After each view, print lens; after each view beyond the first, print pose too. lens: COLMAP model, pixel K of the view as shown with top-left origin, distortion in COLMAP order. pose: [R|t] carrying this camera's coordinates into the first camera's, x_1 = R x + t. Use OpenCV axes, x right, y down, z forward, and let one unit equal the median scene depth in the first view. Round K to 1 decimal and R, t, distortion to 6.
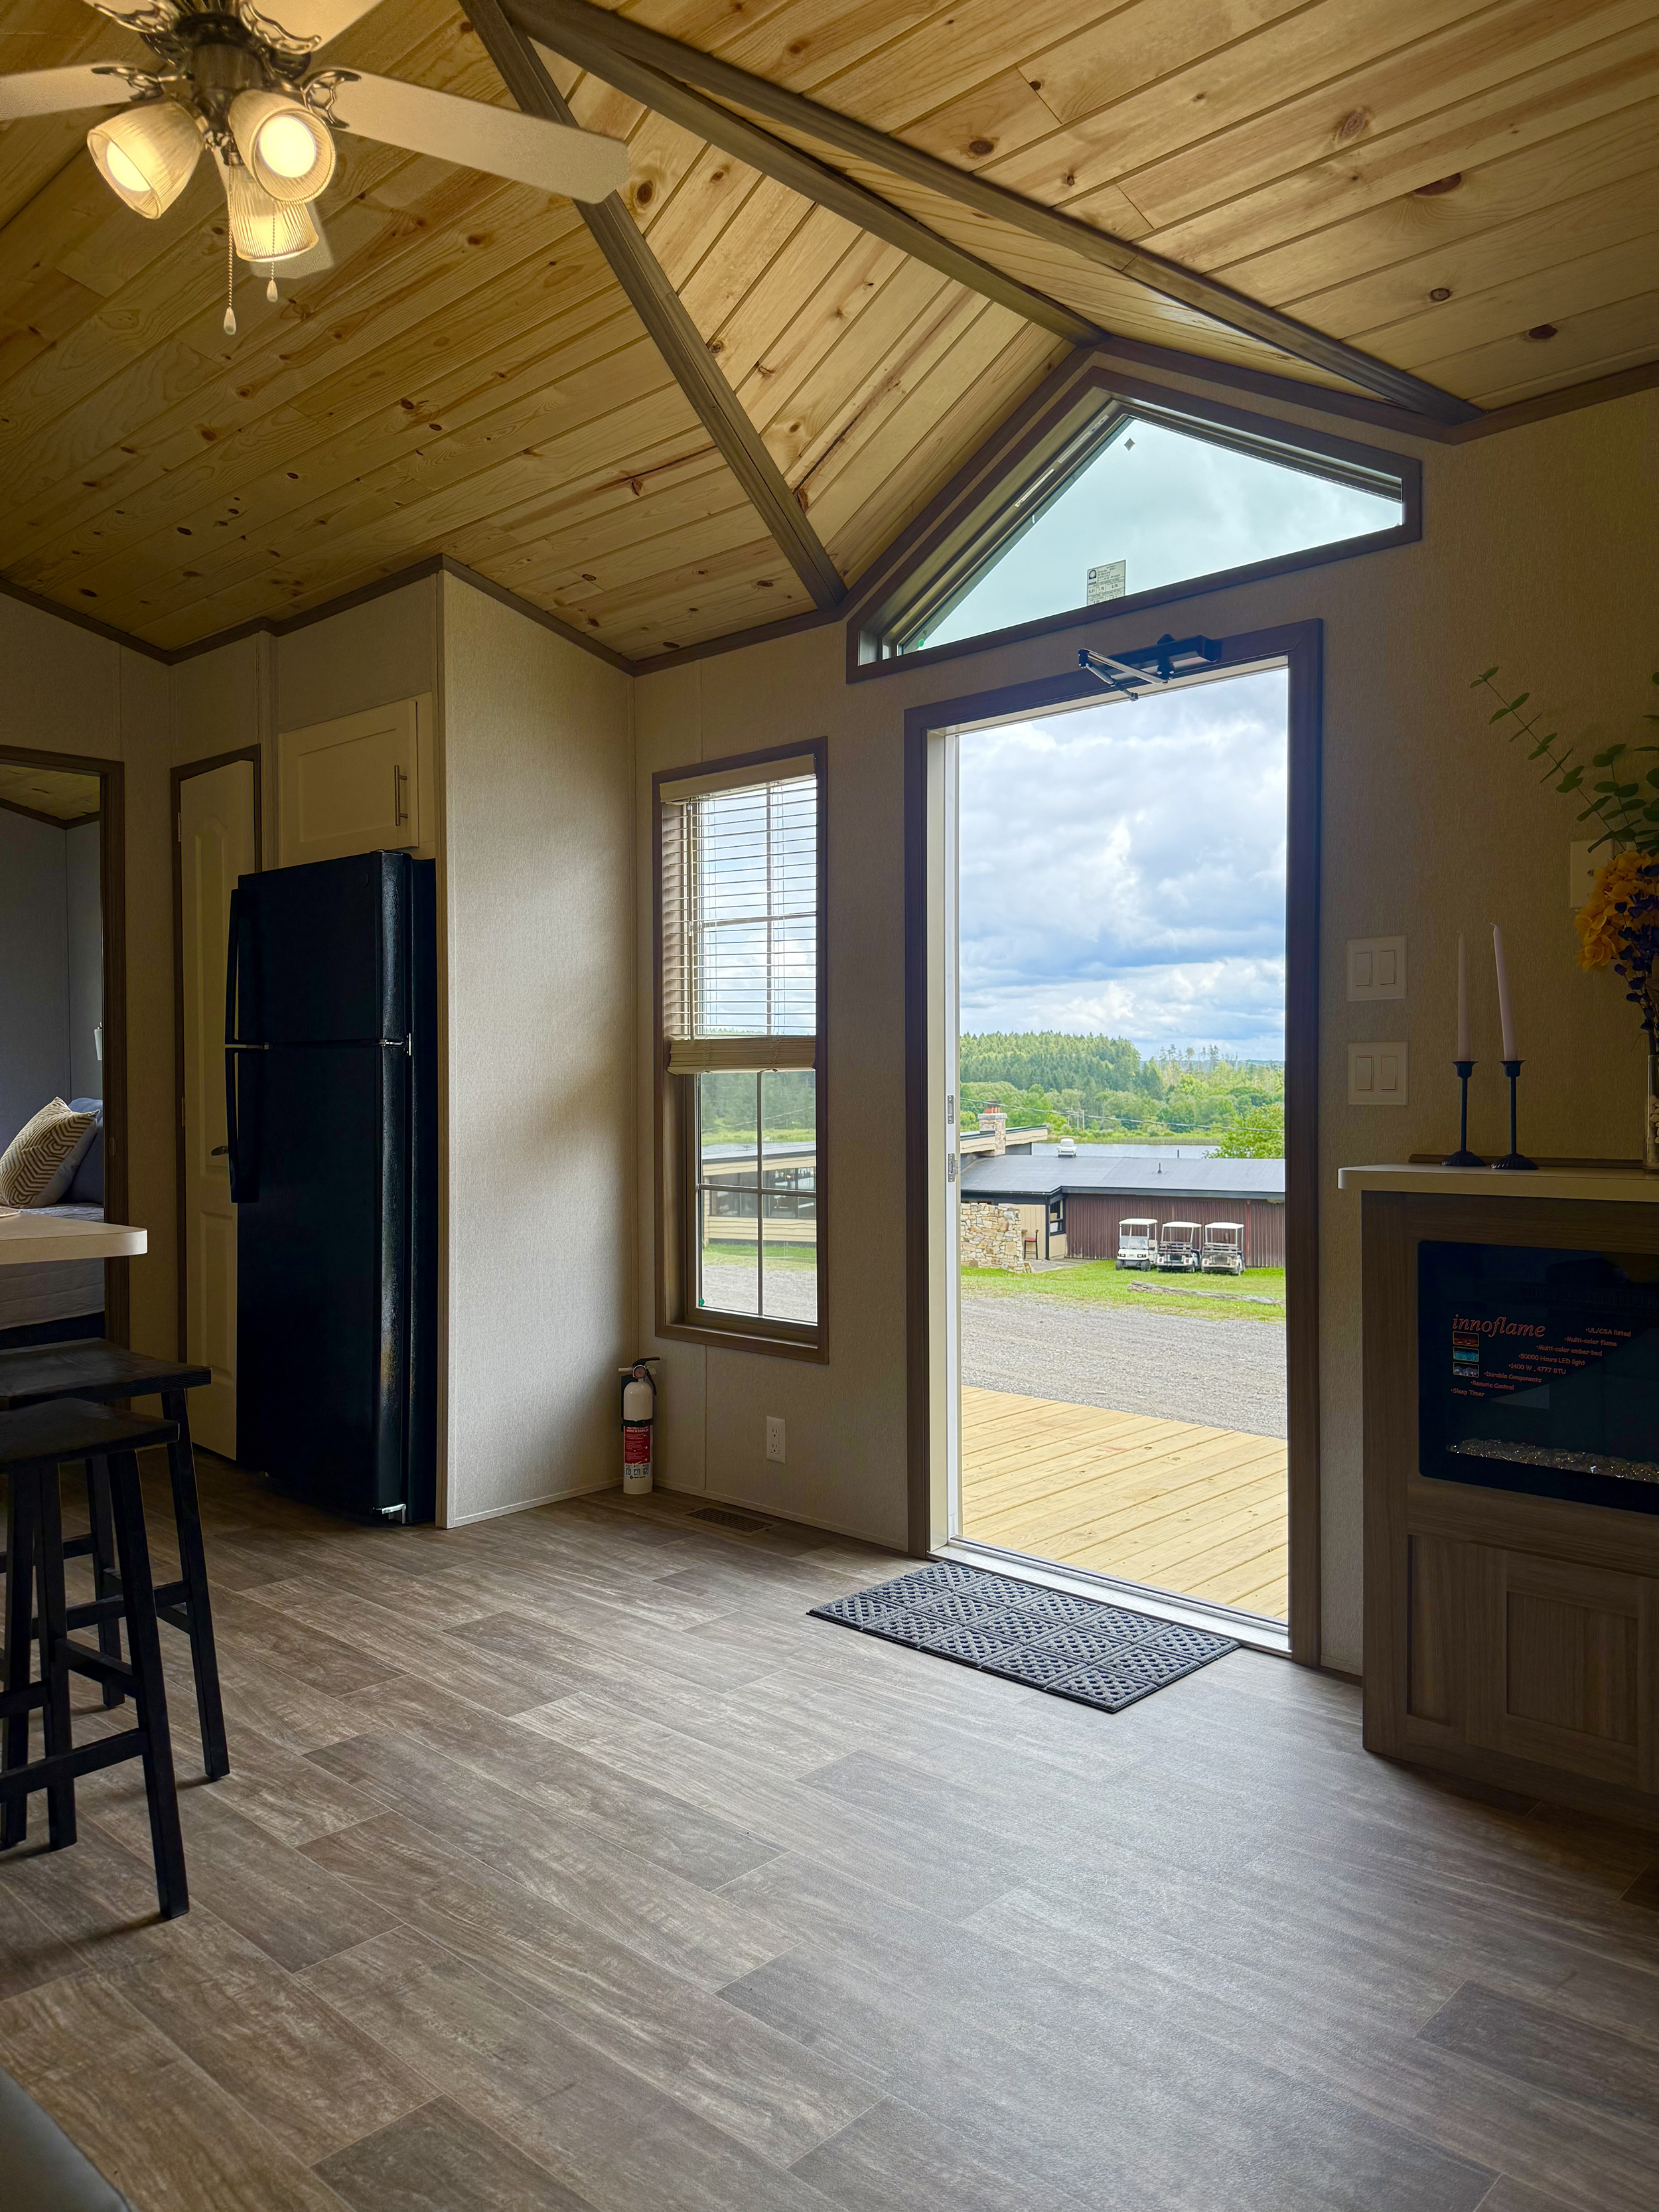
lens RADIAL K [[1574.3, 0, 829.5], [0, 1574.3, 1106.0], [0, 0, 1]] dist [0.004925, -0.007552]
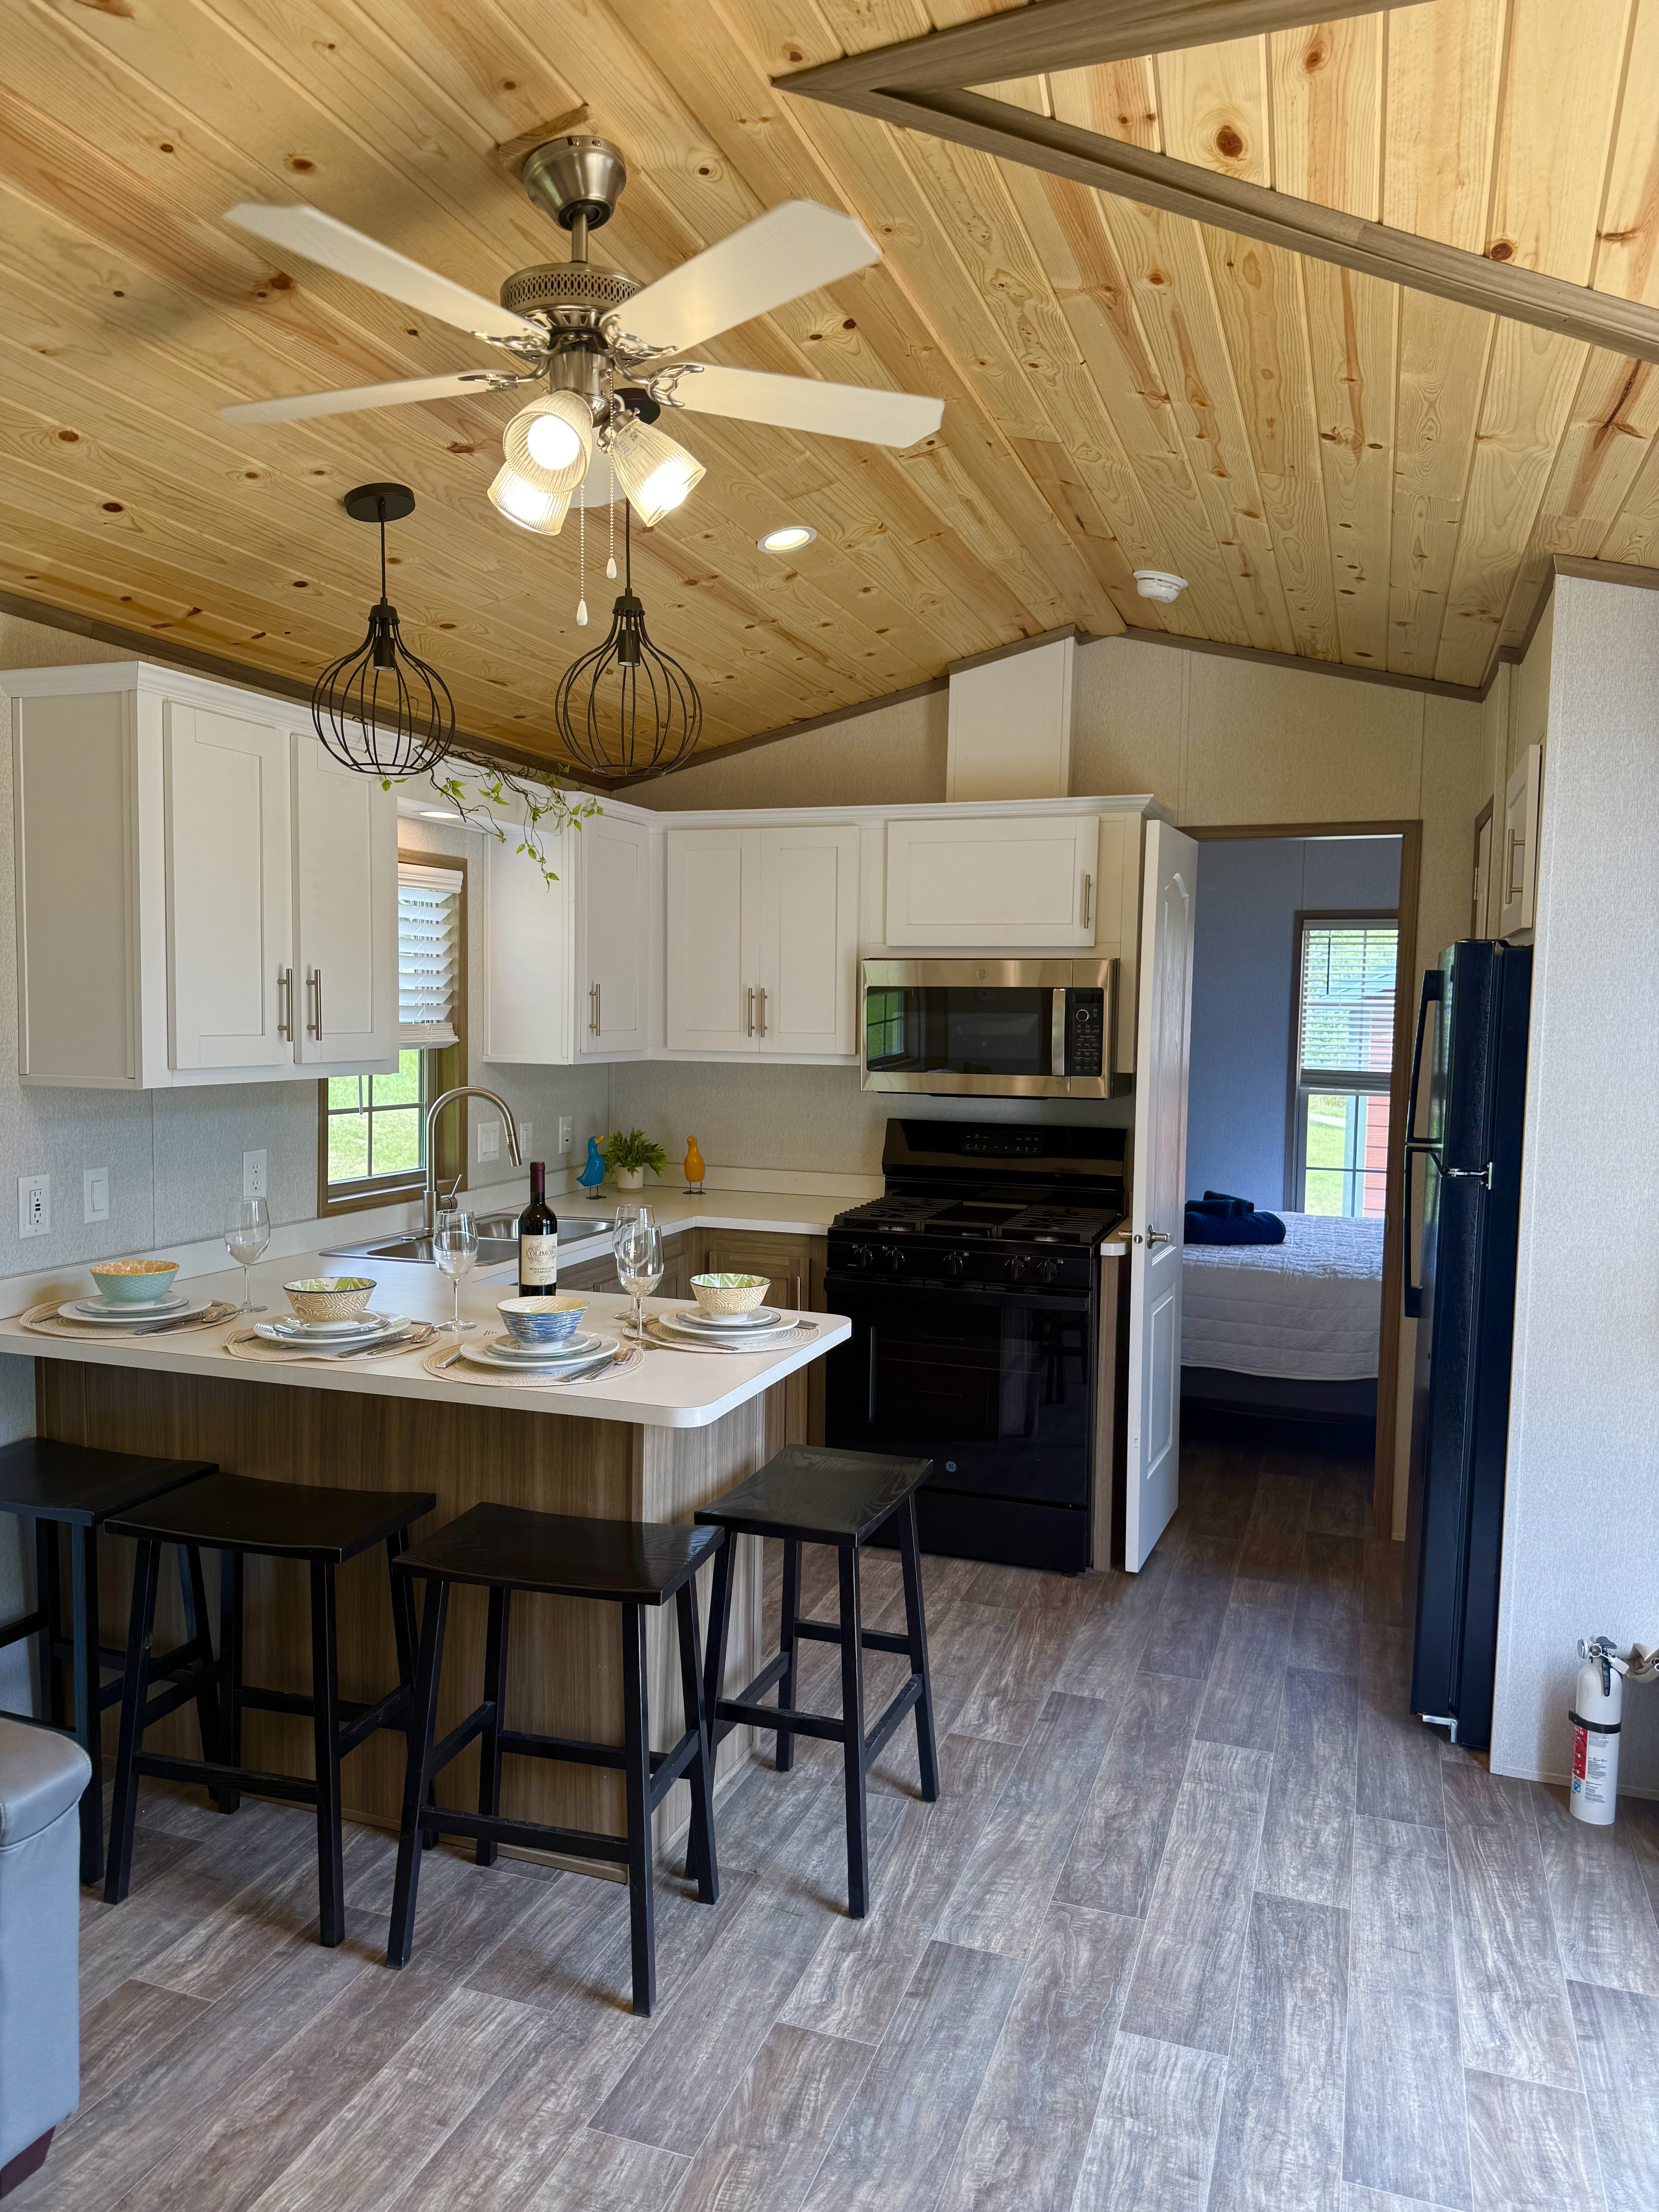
lens RADIAL K [[1573.5, 0, 826.3], [0, 1573.5, 1116.9], [0, 0, 1]] dist [0.007865, -0.005413]
pose [[0.400628, 0.079945, -0.912747, 0.428906], [-0.032234, 0.996799, 0.073159, -0.150971], [0.915674, 0.000111, 0.401922, 0.452817]]
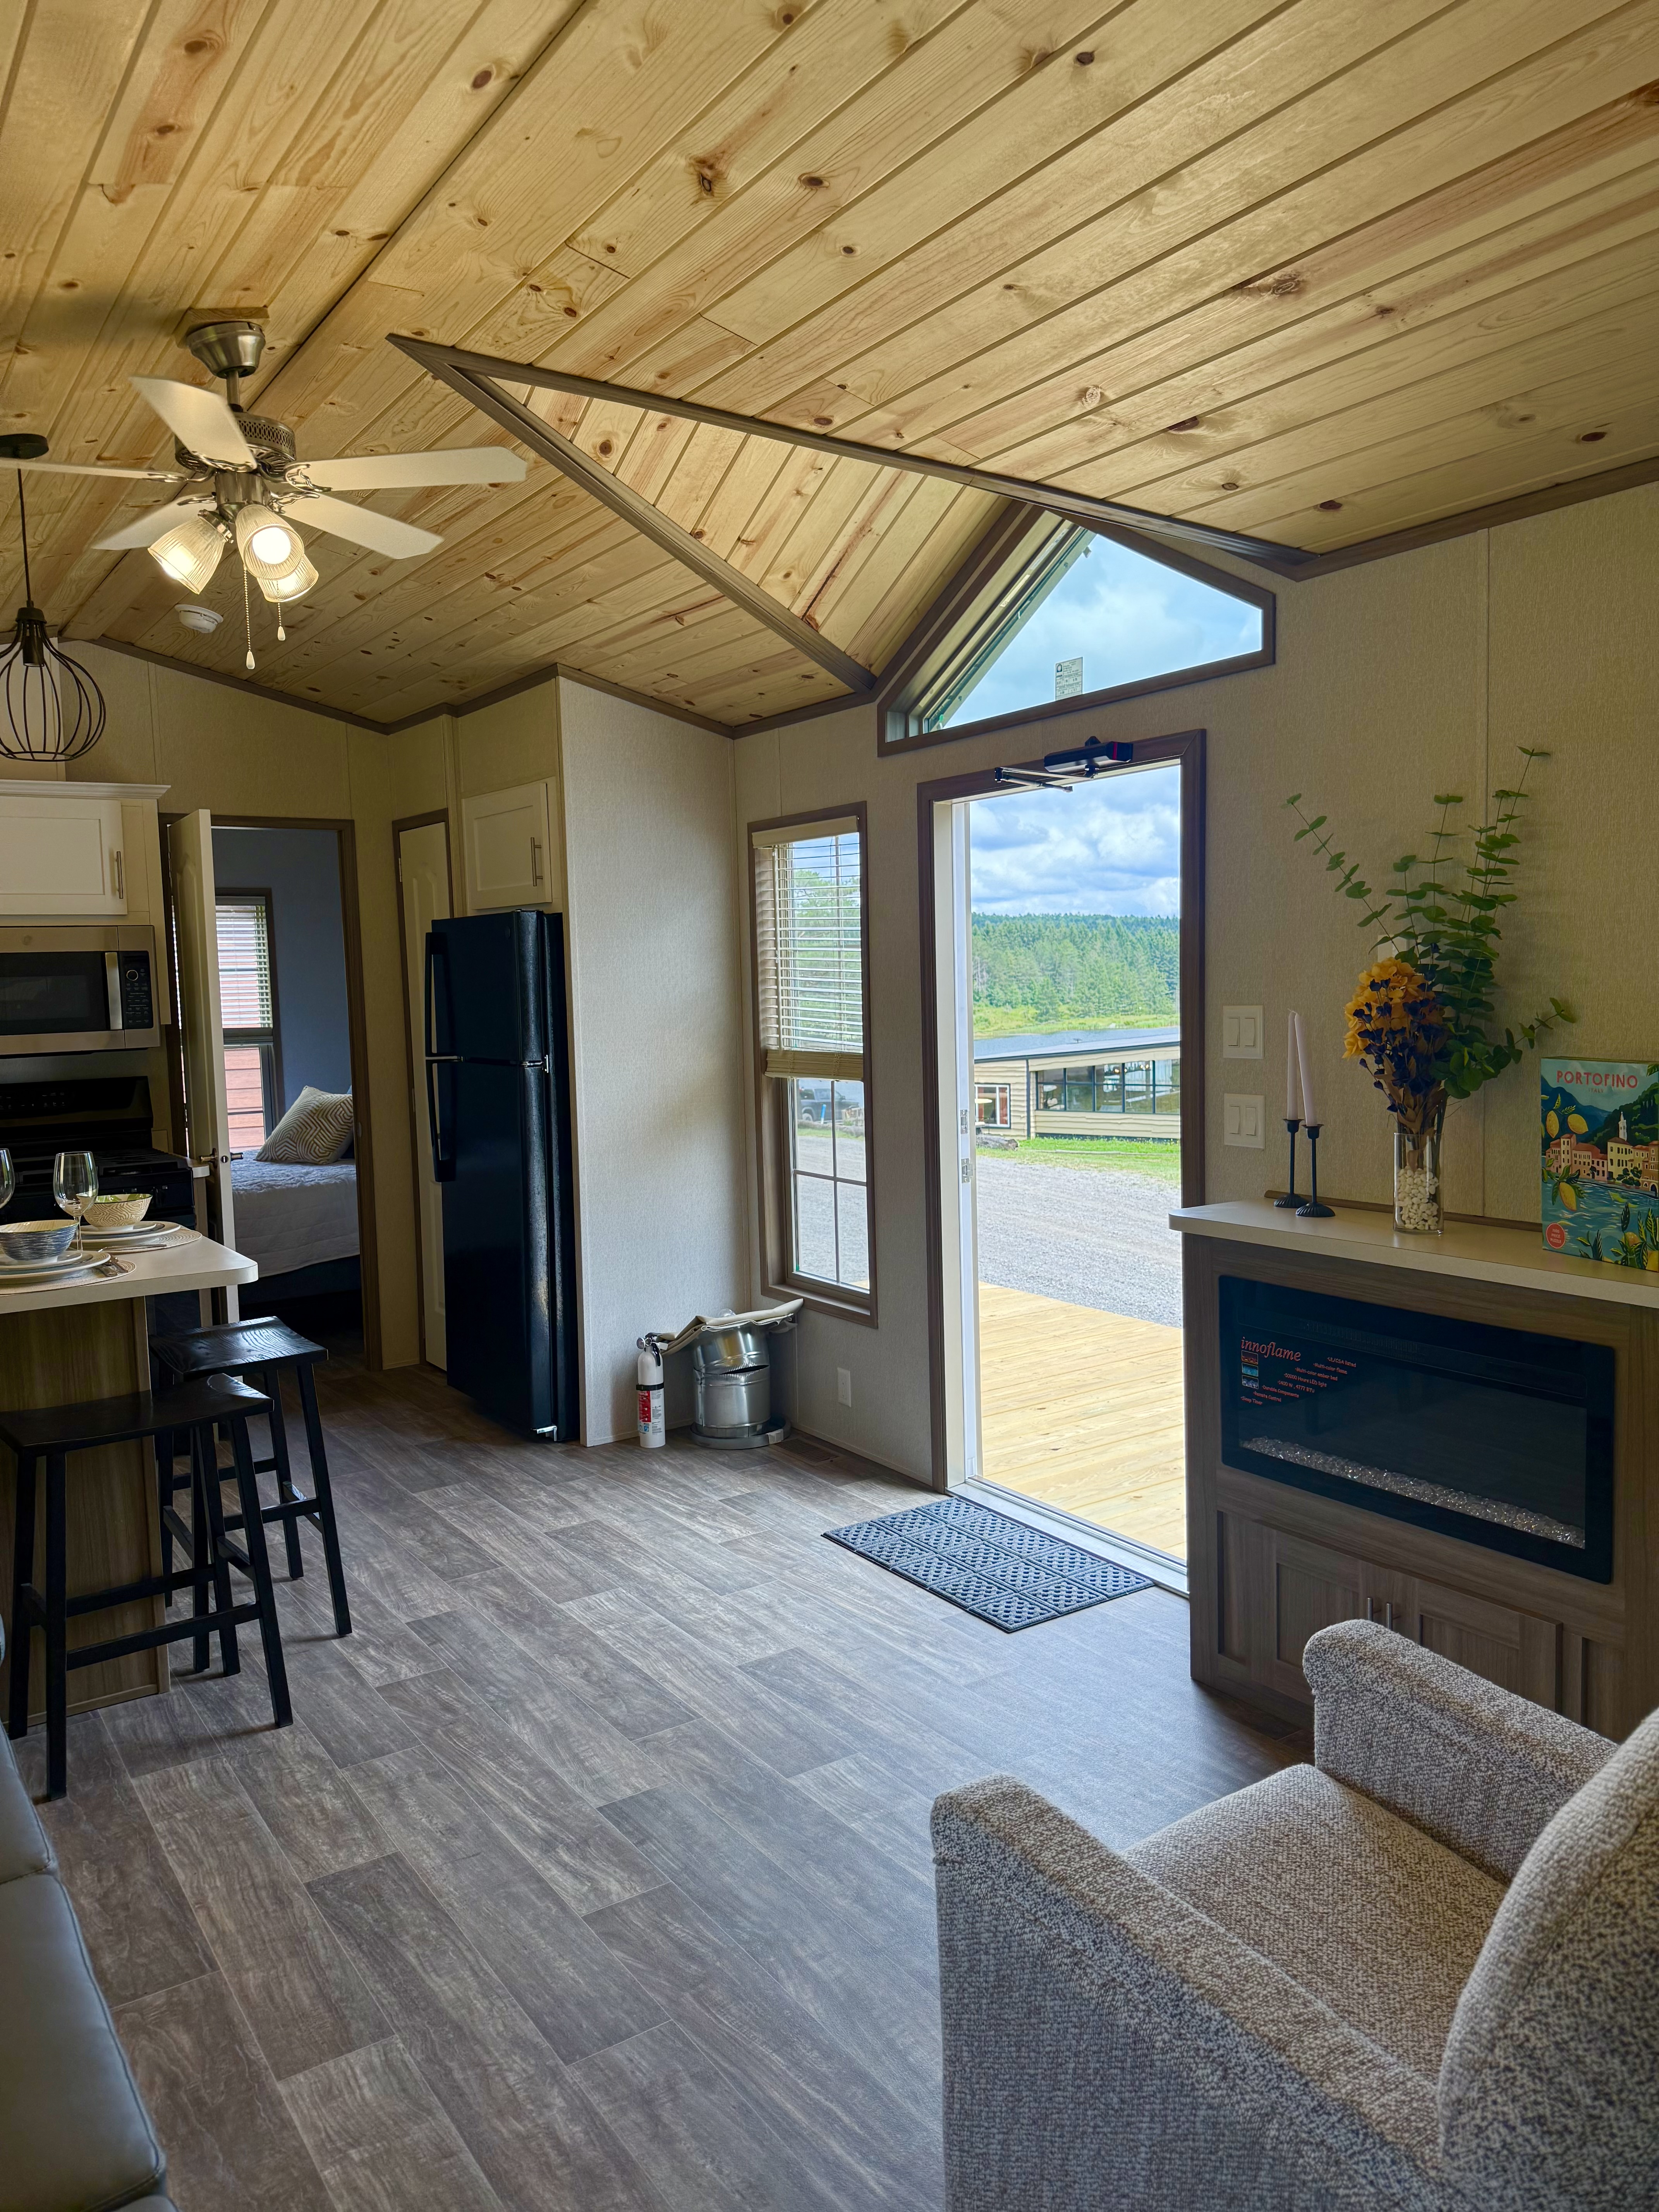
lens RADIAL K [[1559.3, 0, 835.5], [0, 1559.3, 1101.1], [0, 0, 1]] dist [0.076081, -0.144984]
pose [[0.975824, -0.003278, -0.218535, 0.287210], [0.018610, 0.997502, 0.068139, -0.113863], [0.217766, -0.070558, 0.973447, -0.200028]]
